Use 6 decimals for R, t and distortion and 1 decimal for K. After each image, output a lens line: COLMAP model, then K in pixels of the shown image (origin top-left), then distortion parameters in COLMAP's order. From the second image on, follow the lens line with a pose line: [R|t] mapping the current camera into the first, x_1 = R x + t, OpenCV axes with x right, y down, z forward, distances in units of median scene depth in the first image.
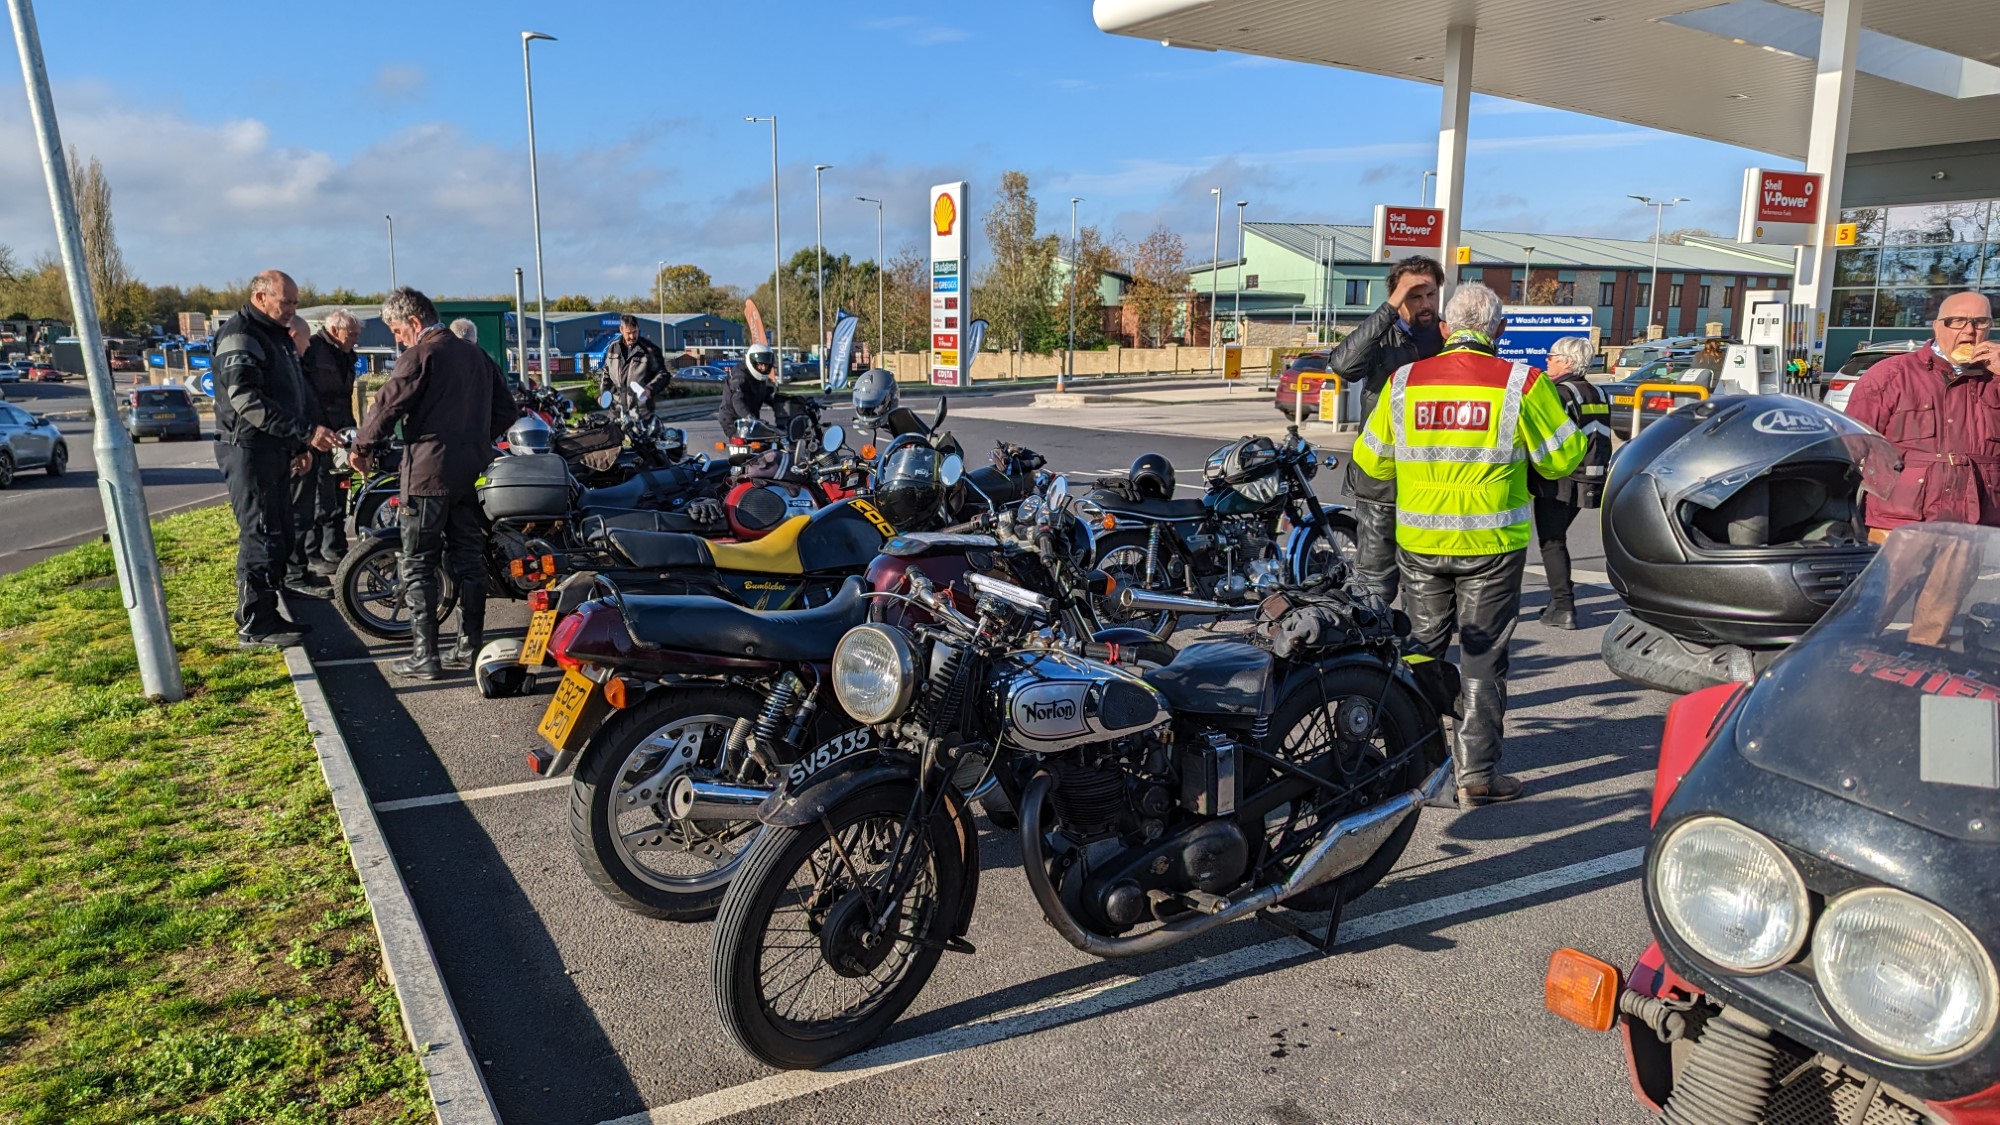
lens RADIAL K [[1425.1, 0, 987.7], [0, 1425.1, 582.0], [0, 0, 1]] dist [0.066436, -0.056380]
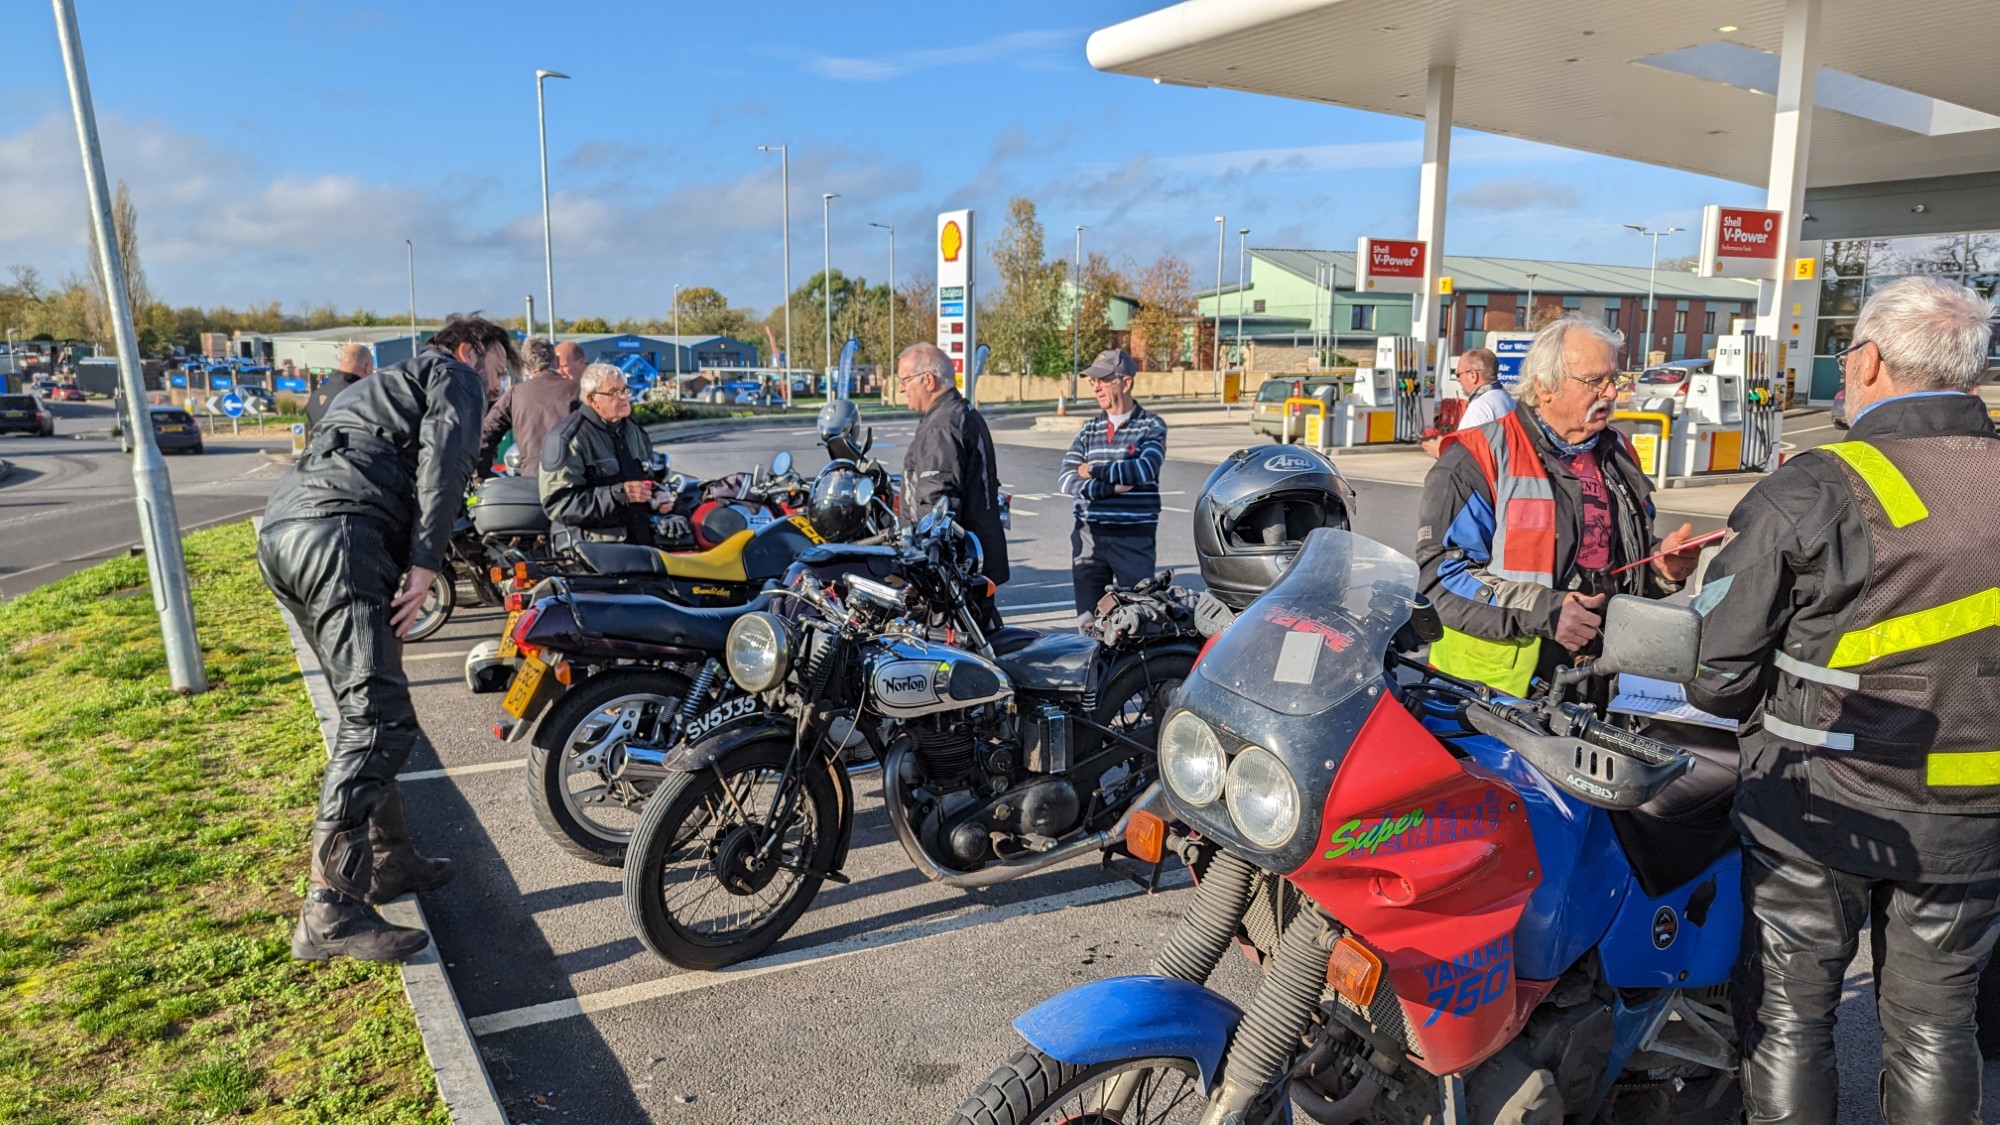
lens RADIAL K [[1425.1, 0, 992.2], [0, 1425.1, 566.6], [0, 0, 1]] dist [0.066436, -0.056380]
pose [[0.999969, 0.004226, -0.006616, 0.017807], [-0.004394, 0.999663, -0.025584, 0.002620], [0.006506, 0.025612, 0.999651, -0.035068]]
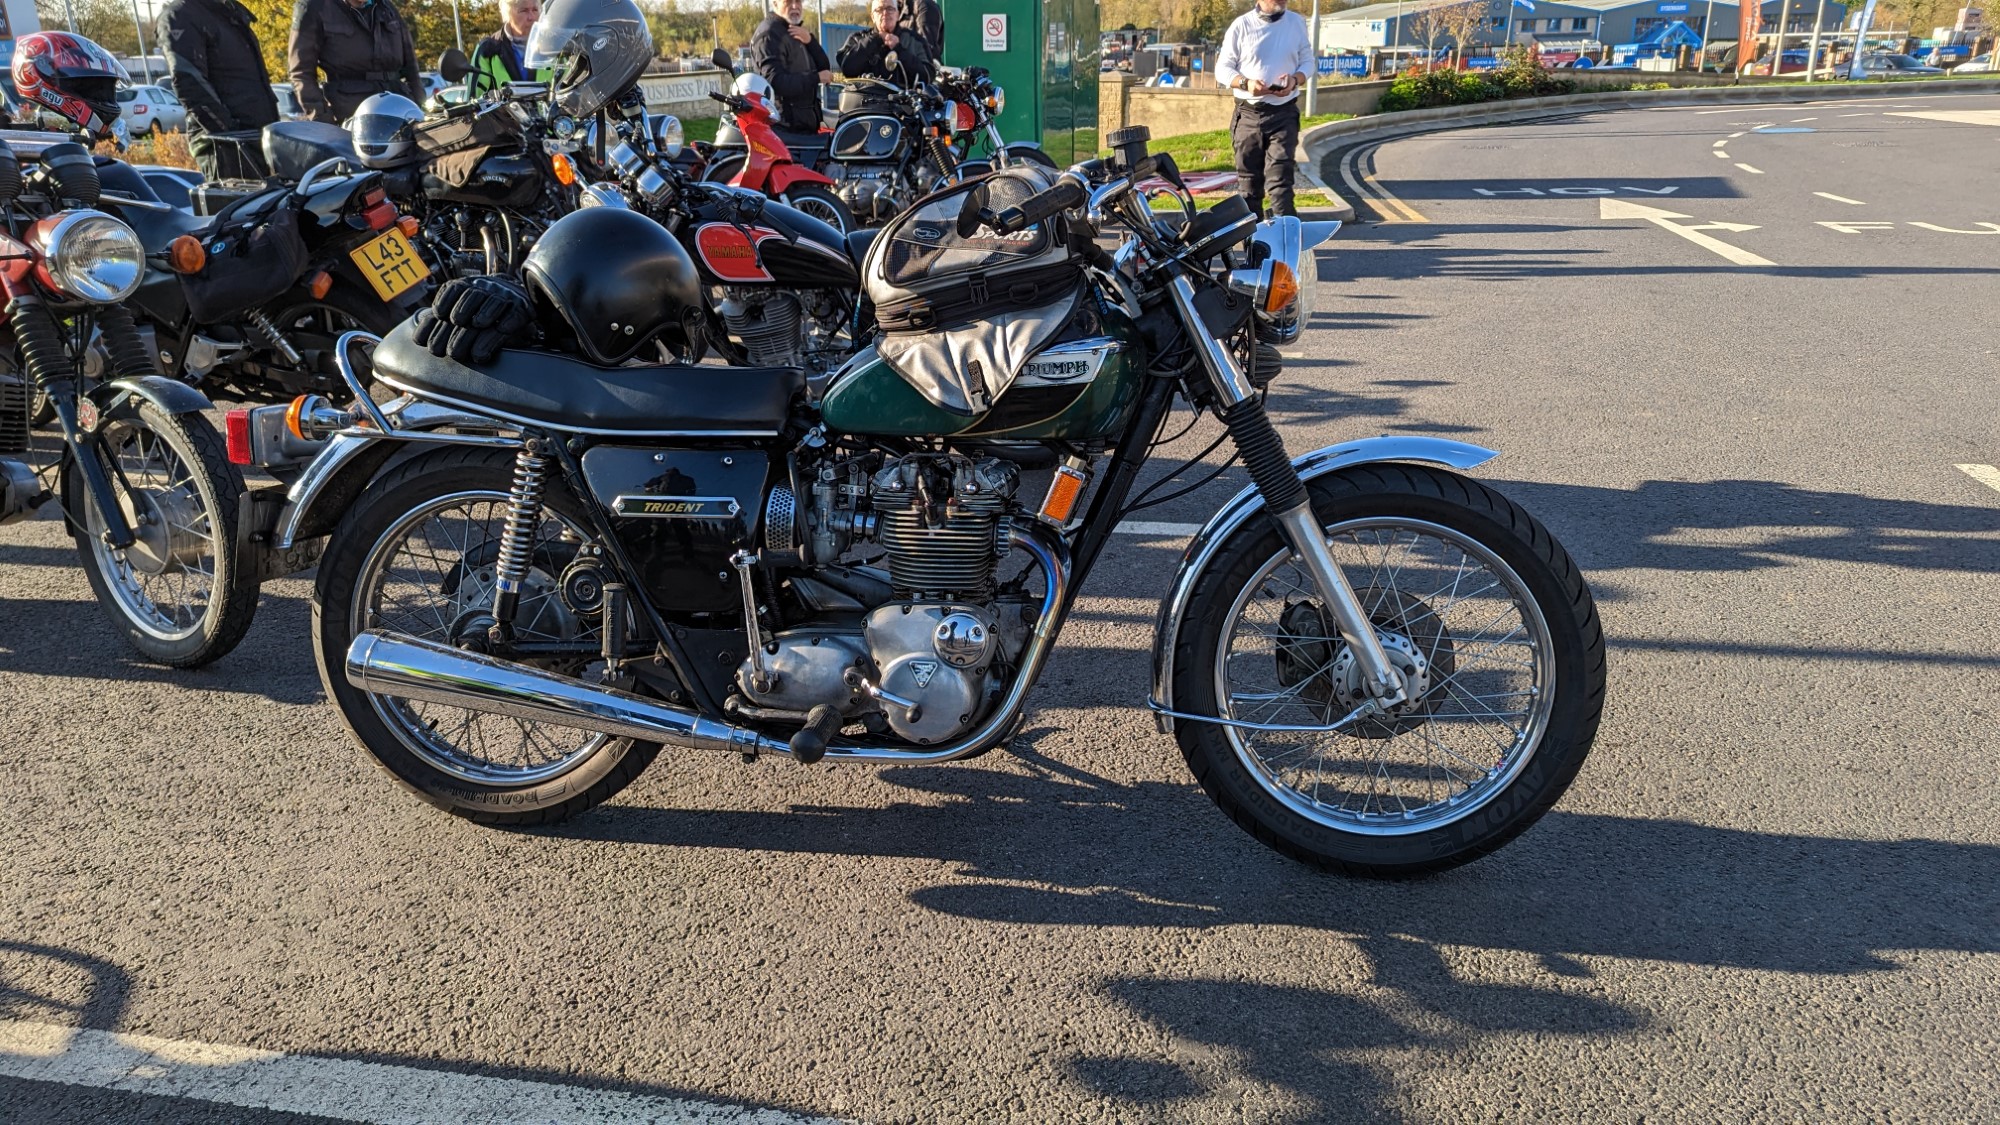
lens RADIAL K [[1425.1, 0, 999.4], [0, 1425.1, 559.3], [0, 0, 1]] dist [0.066436, -0.056380]
pose [[0.769847, 0.200421, -0.605943, 0.134629], [-0.089223, 0.973887, 0.208764, -0.030974], [0.631961, -0.106652, 0.767626, 0.284257]]
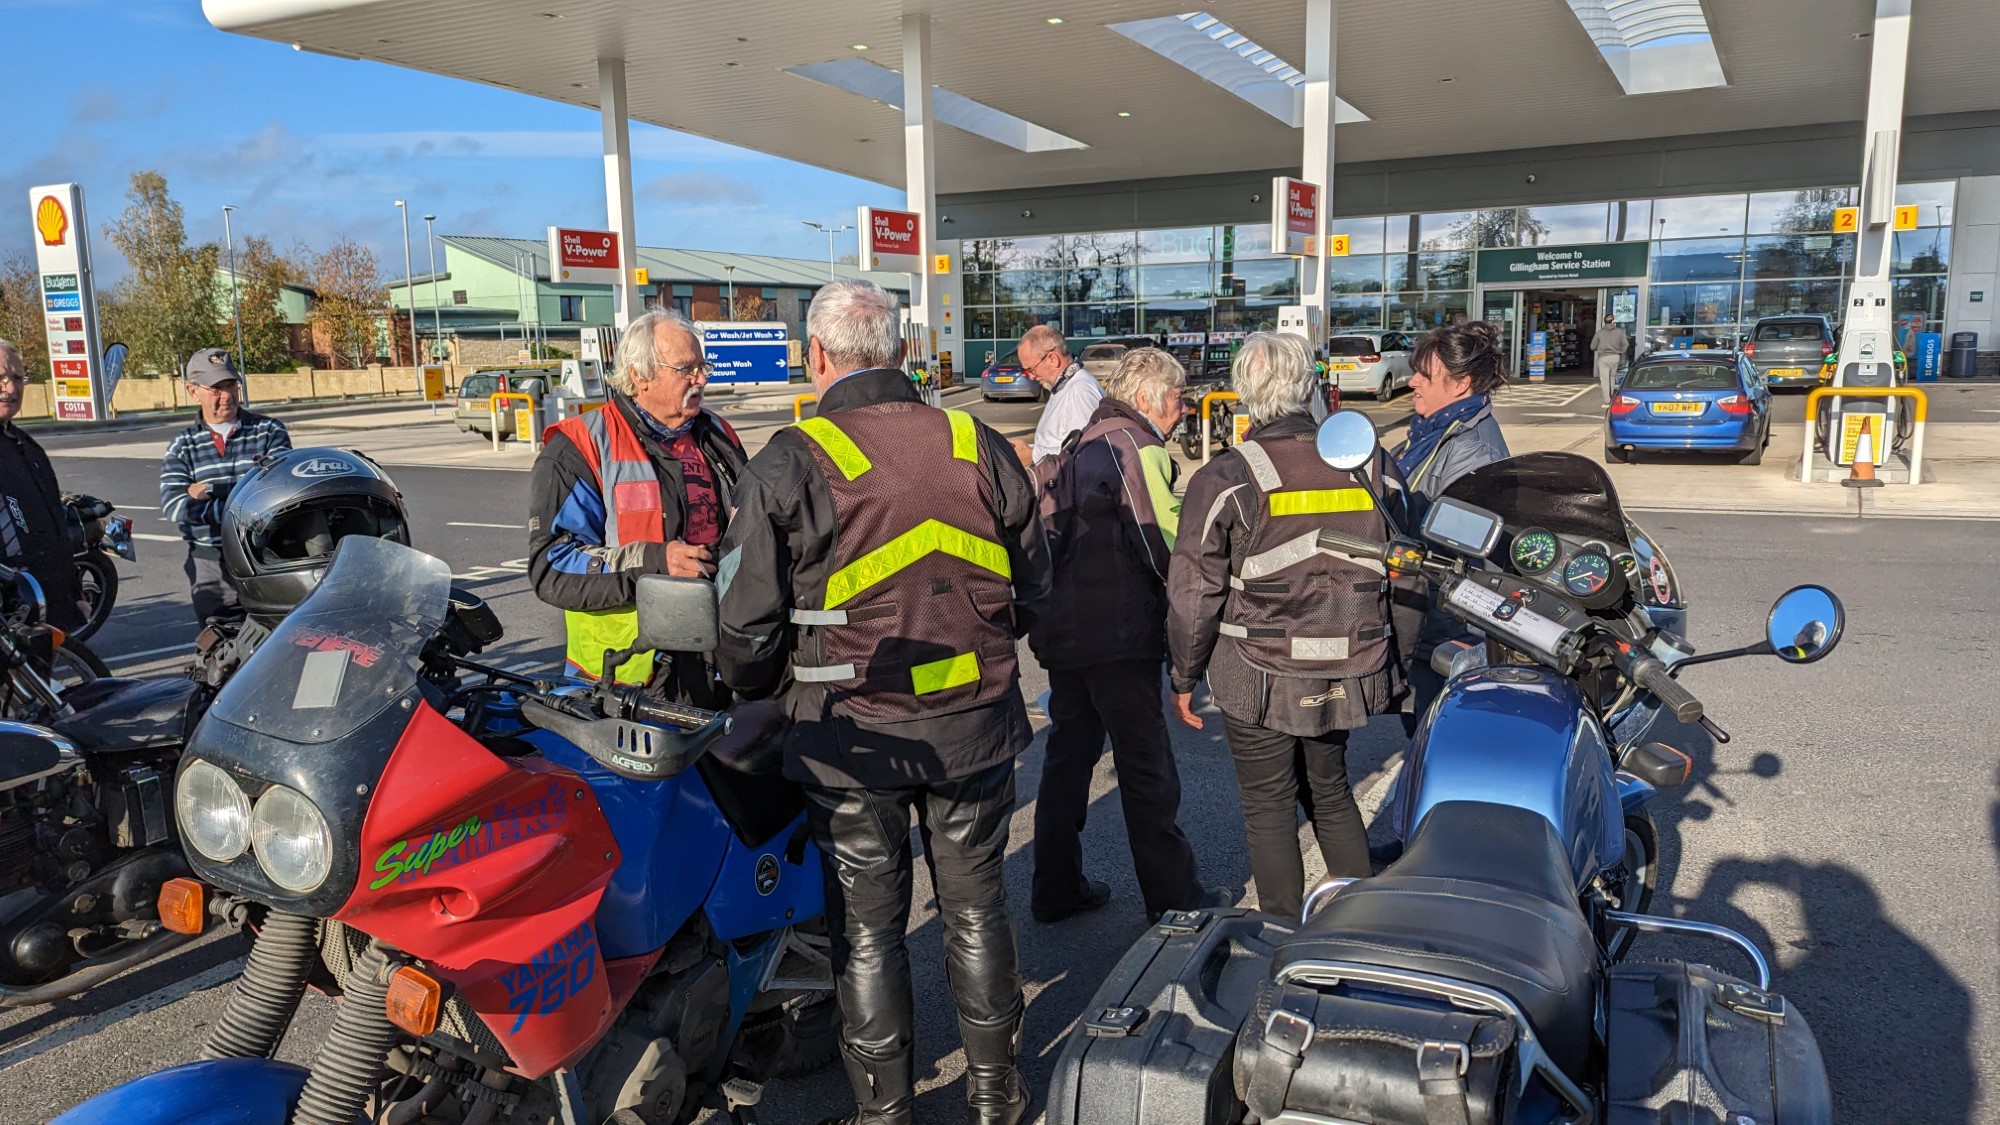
lens RADIAL K [[1425.1, 0, 1009.0], [0, 1425.1, 562.5], [0, 0, 1]] dist [0.066436, -0.056380]
pose [[0.862309, -0.099347, 0.496541, 0.029903], [0.110735, 0.993828, 0.006537, 0.003099], [-0.494126, 0.049348, 0.867989, -0.036985]]
